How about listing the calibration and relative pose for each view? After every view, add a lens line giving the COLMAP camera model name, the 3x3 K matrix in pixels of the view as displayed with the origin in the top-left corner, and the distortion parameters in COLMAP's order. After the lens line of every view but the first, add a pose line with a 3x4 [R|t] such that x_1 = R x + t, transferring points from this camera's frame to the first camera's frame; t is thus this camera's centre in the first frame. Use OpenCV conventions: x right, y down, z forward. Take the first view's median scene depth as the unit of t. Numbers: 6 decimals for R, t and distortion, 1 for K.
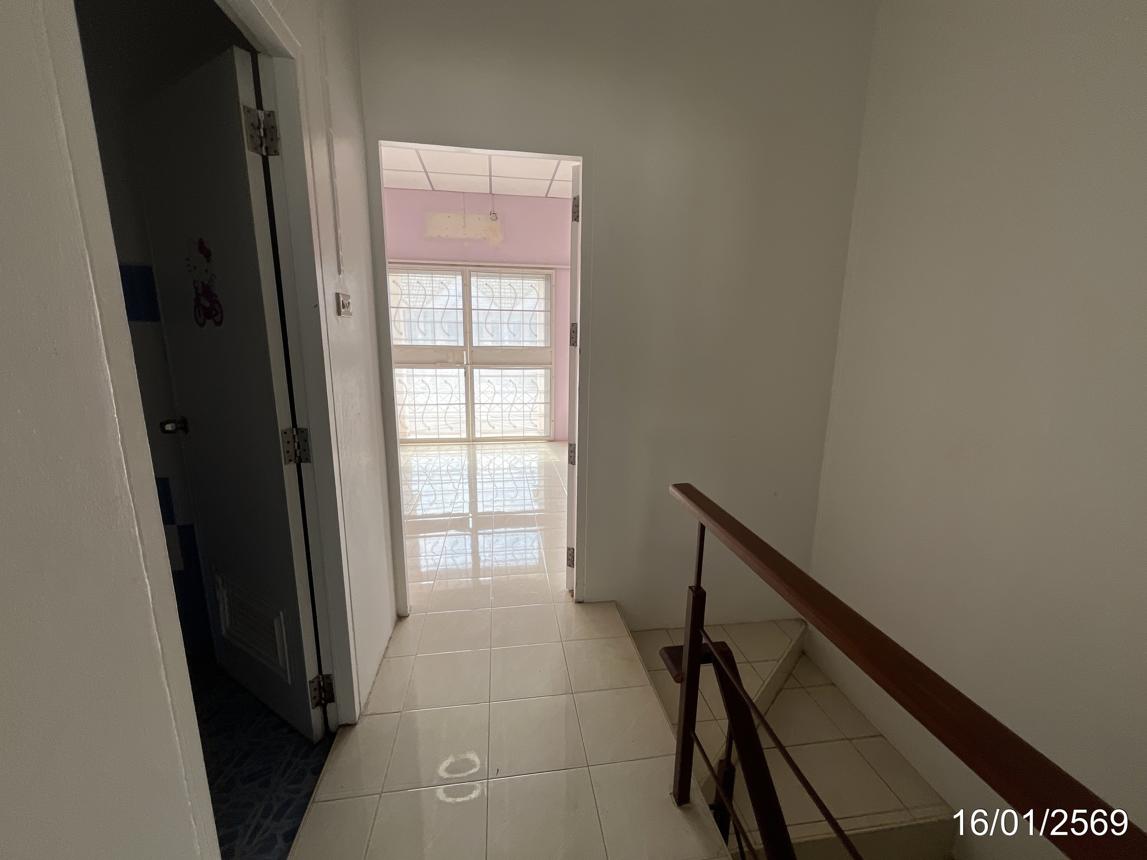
lens RADIAL K [[463.3, 0, 568.9], [0, 463.3, 424.1], [0, 0, 1]] dist [-0.000514, -0.000087]
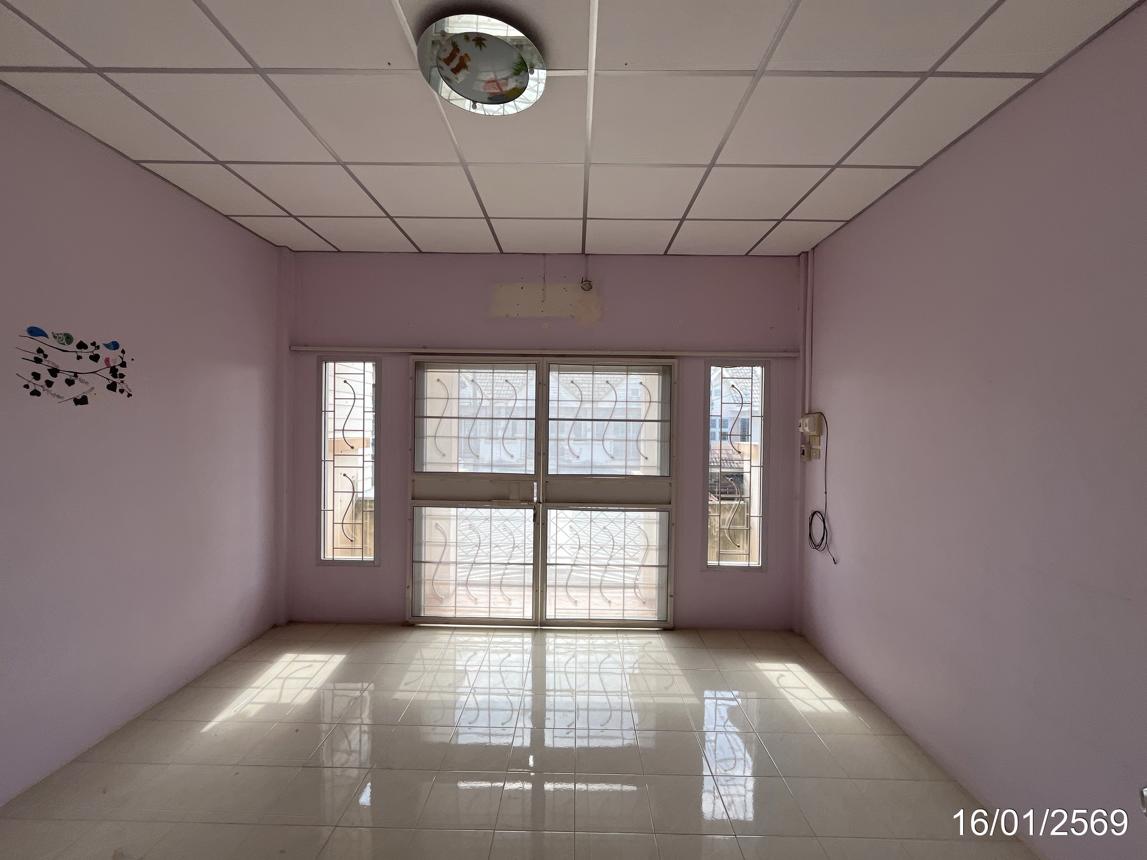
lens RADIAL K [[463.3, 0, 576.2], [0, 463.3, 431.7], [0, 0, 1]] dist [-0.000514, -0.000087]
pose [[0.985624, 0.003691, -0.168914, -0.059829], [-0.035756, 0.981673, -0.187190, -0.107184], [0.165127, 0.190539, 0.967692, 0.369866]]
